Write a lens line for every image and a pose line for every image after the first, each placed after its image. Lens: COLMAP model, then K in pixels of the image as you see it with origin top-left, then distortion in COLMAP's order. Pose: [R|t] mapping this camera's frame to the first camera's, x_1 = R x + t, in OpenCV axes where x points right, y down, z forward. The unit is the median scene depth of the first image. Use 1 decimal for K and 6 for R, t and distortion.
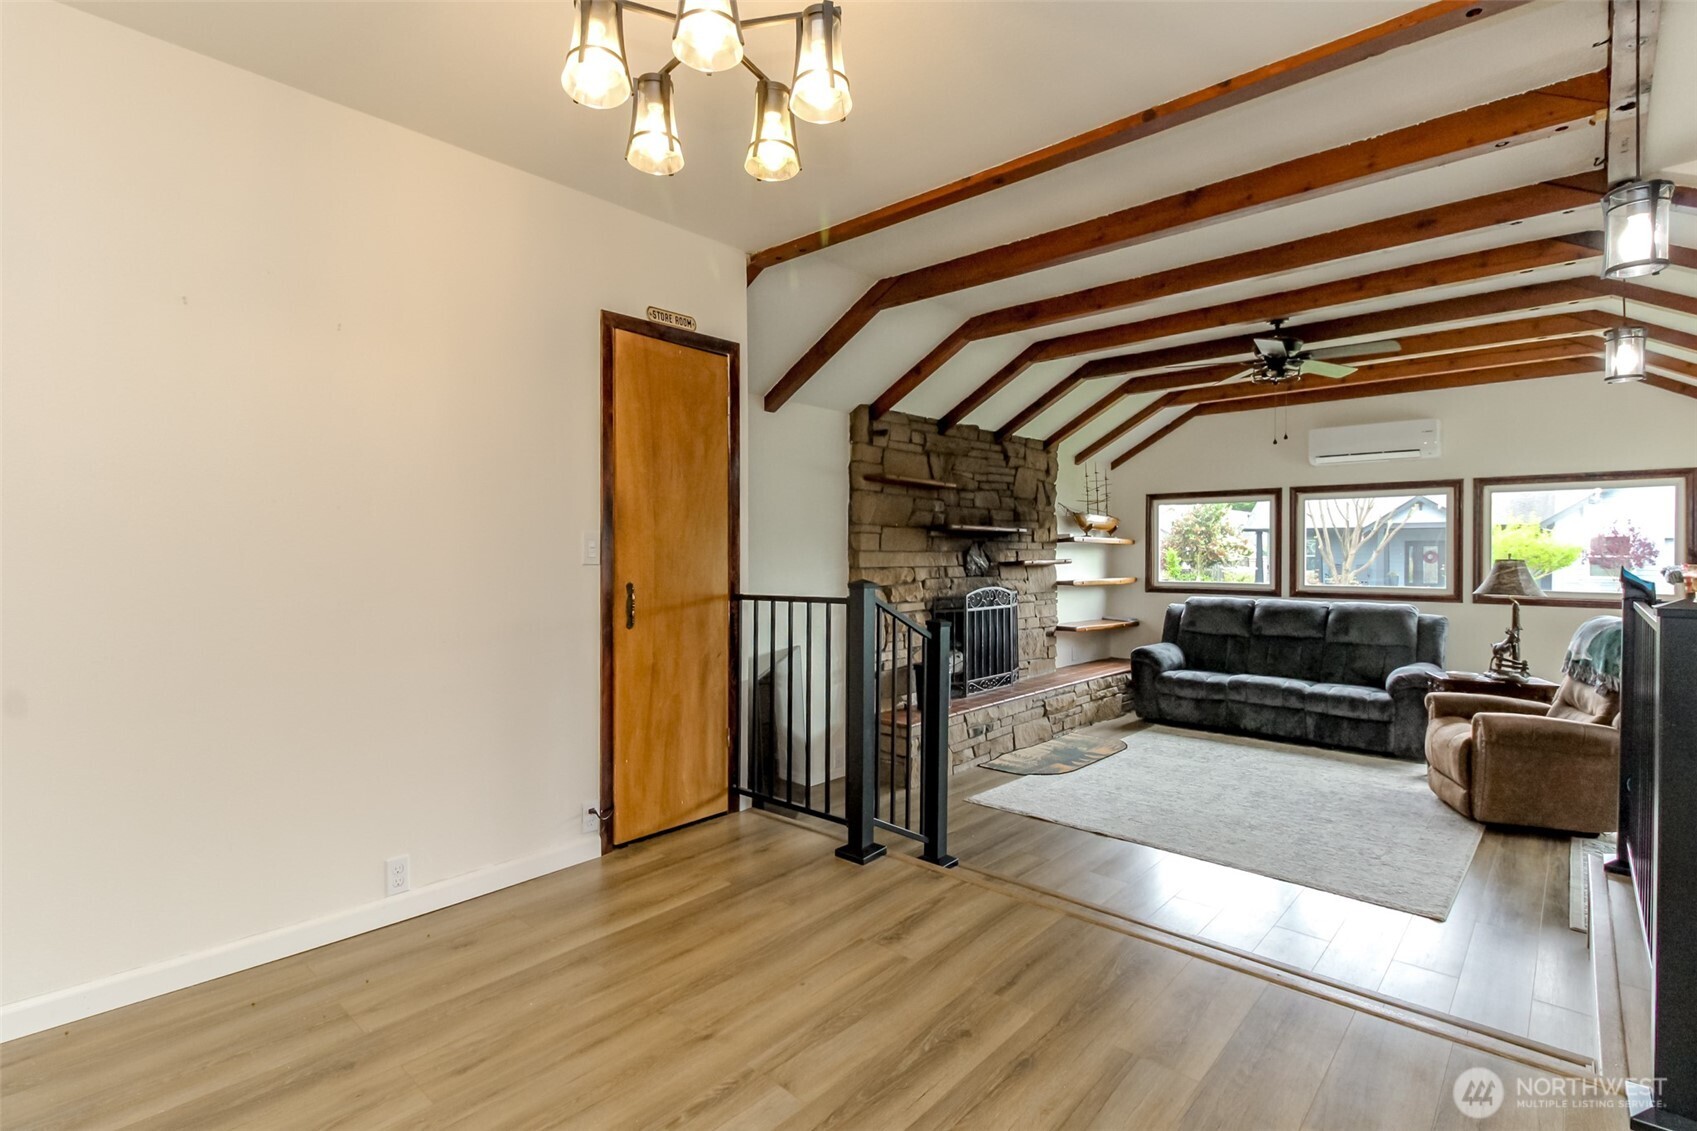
lens RADIAL K [[791.0, 0, 867.3], [0, 791.0, 554.1], [0, 0, 1]] dist [0.014046, -0.007249]
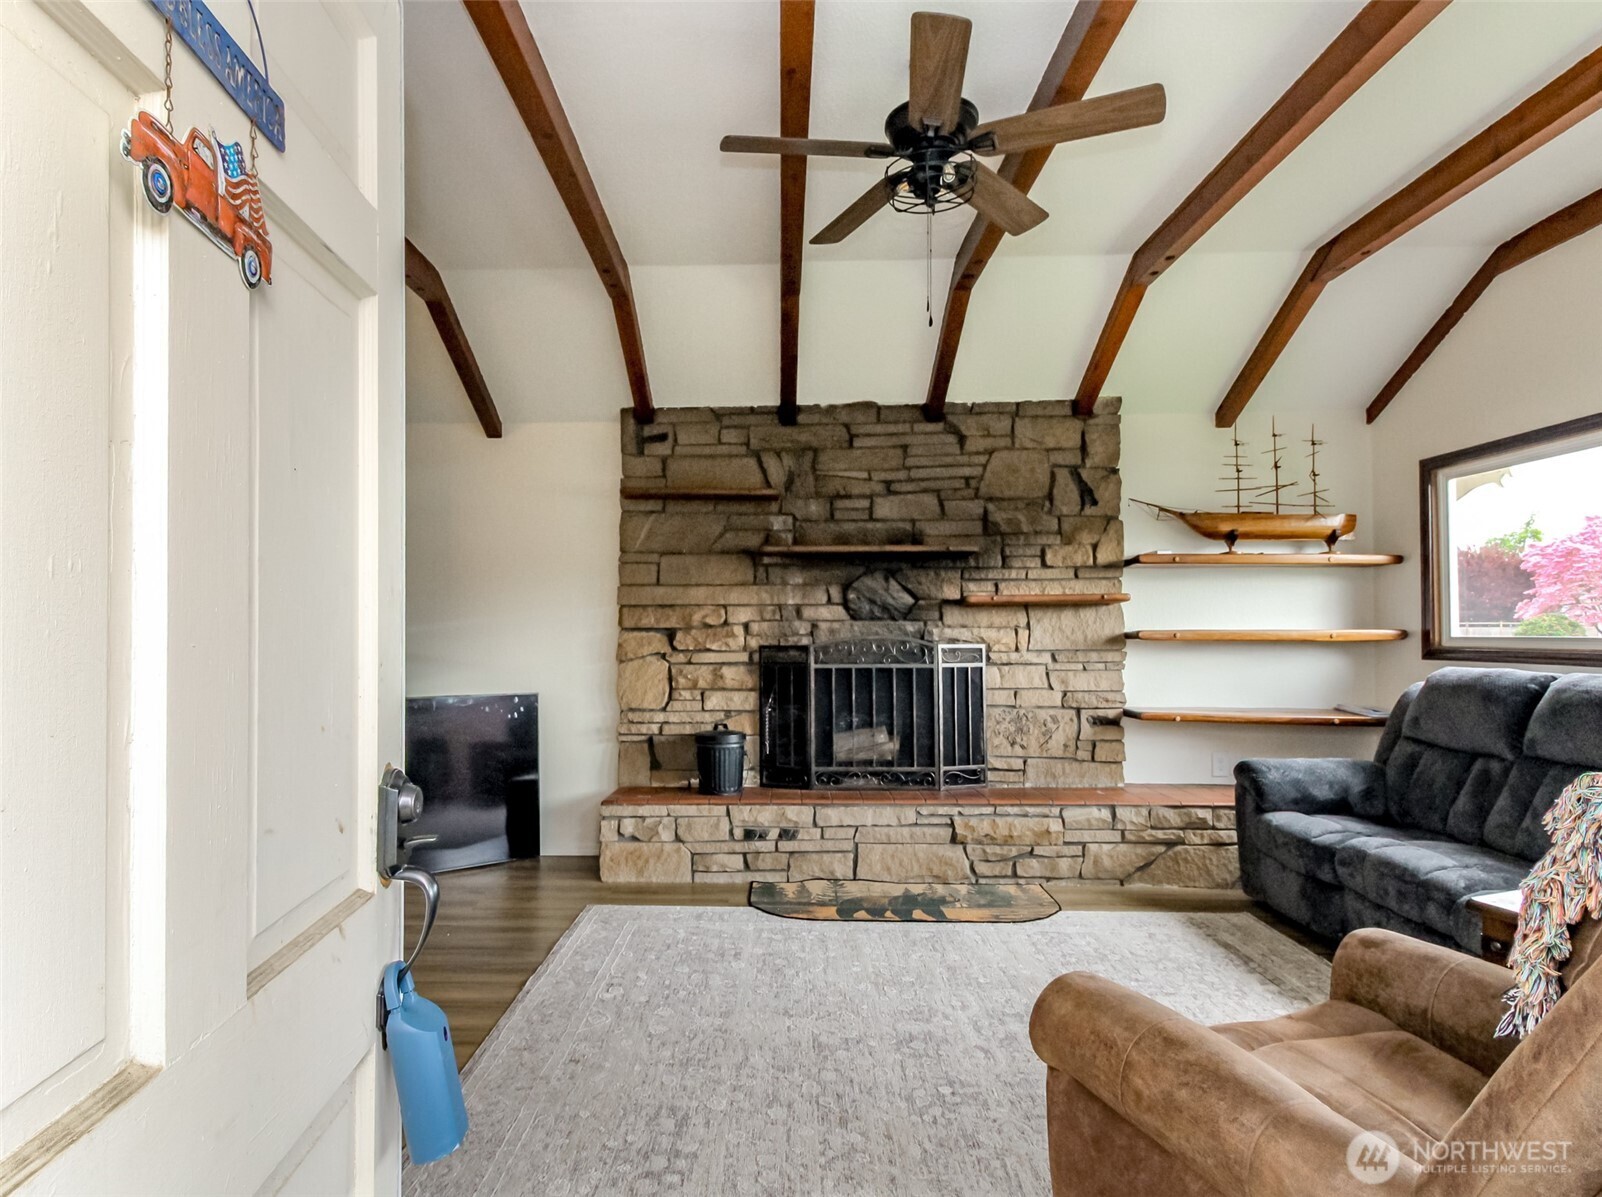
lens RADIAL K [[863.8, 0, 774.5], [0, 863.8, 612.3], [0, 0, 1]] dist [0.019818, -0.002235]
pose [[0.644727, -0.022156, -0.764092, 0.759879], [0.004379, 0.999671, -0.025293, 0.046581], [0.764400, 0.012961, 0.644612, 0.523266]]
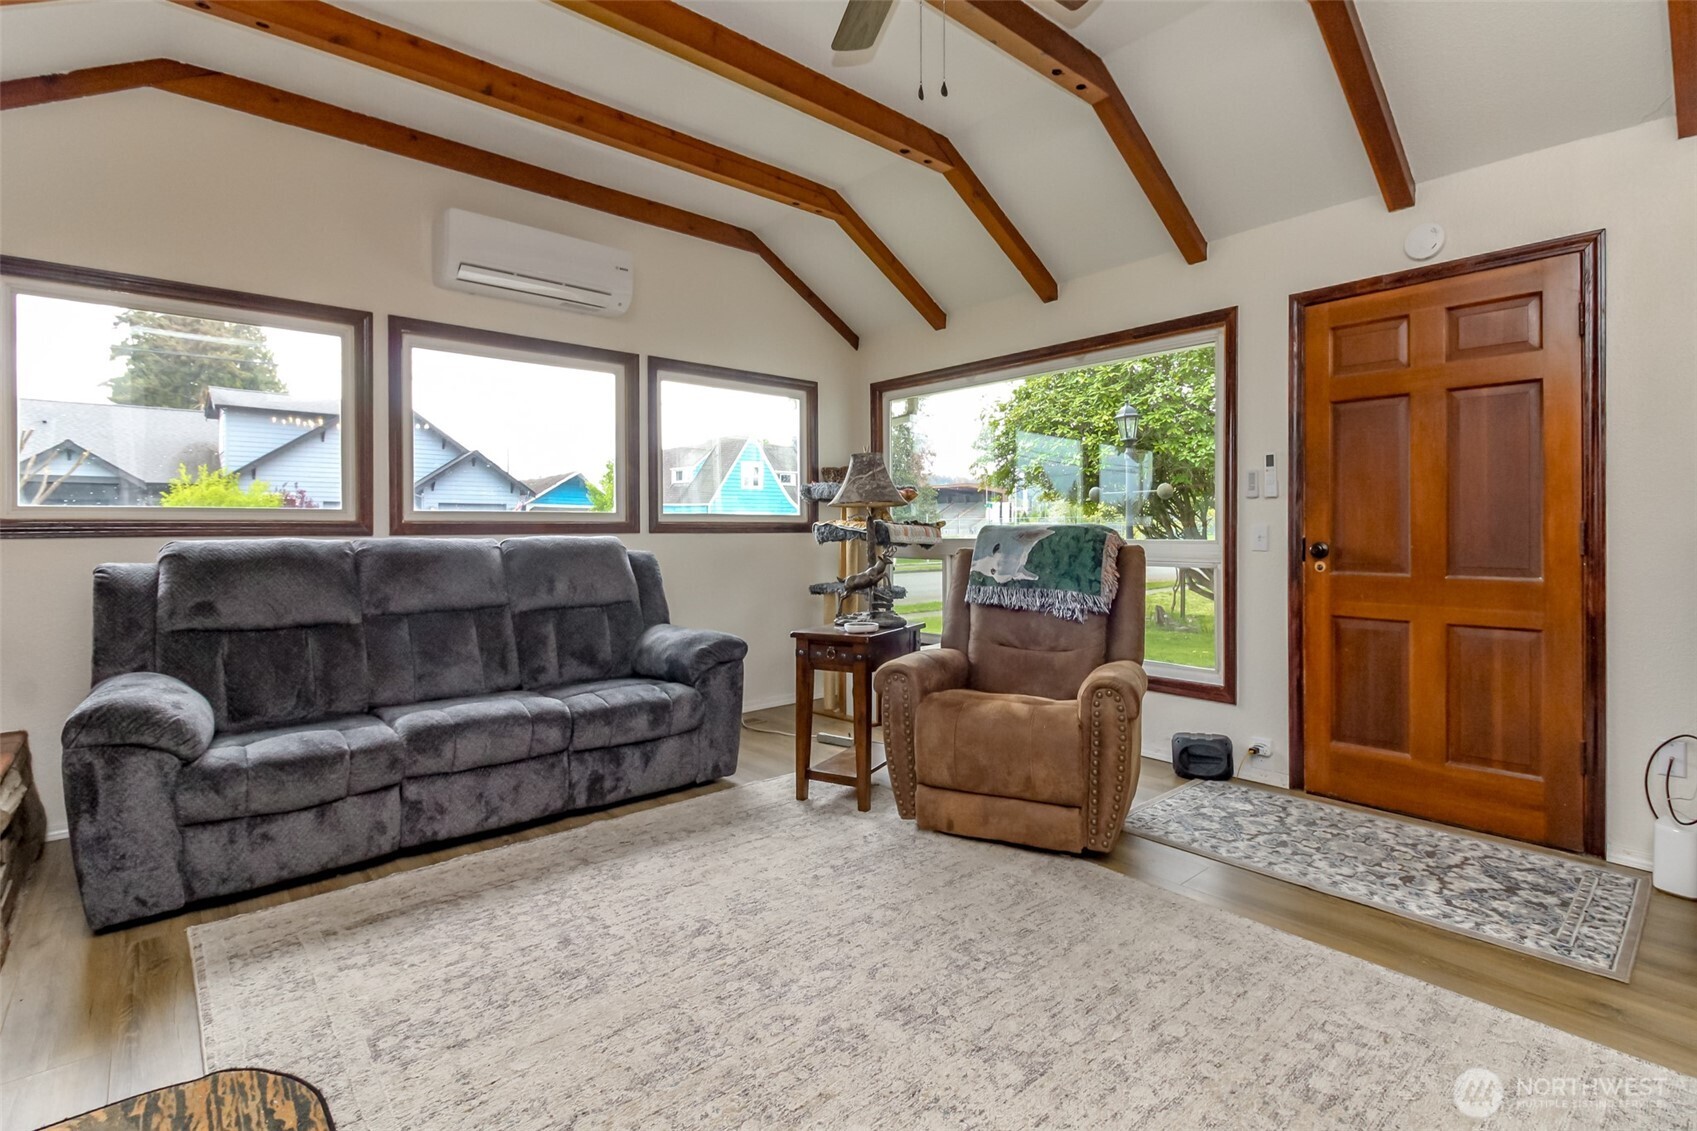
lens RADIAL K [[791.0, 0, 819.9], [0, 791.0, 527.5], [0, 0, 1]] dist [0.014046, -0.007249]
pose [[0.149419, -0.009850, 0.988725, 0.103775], [0.002871, 0.999950, 0.009528, 0.061380], [-0.988770, 0.001415, 0.149440, 0.883548]]
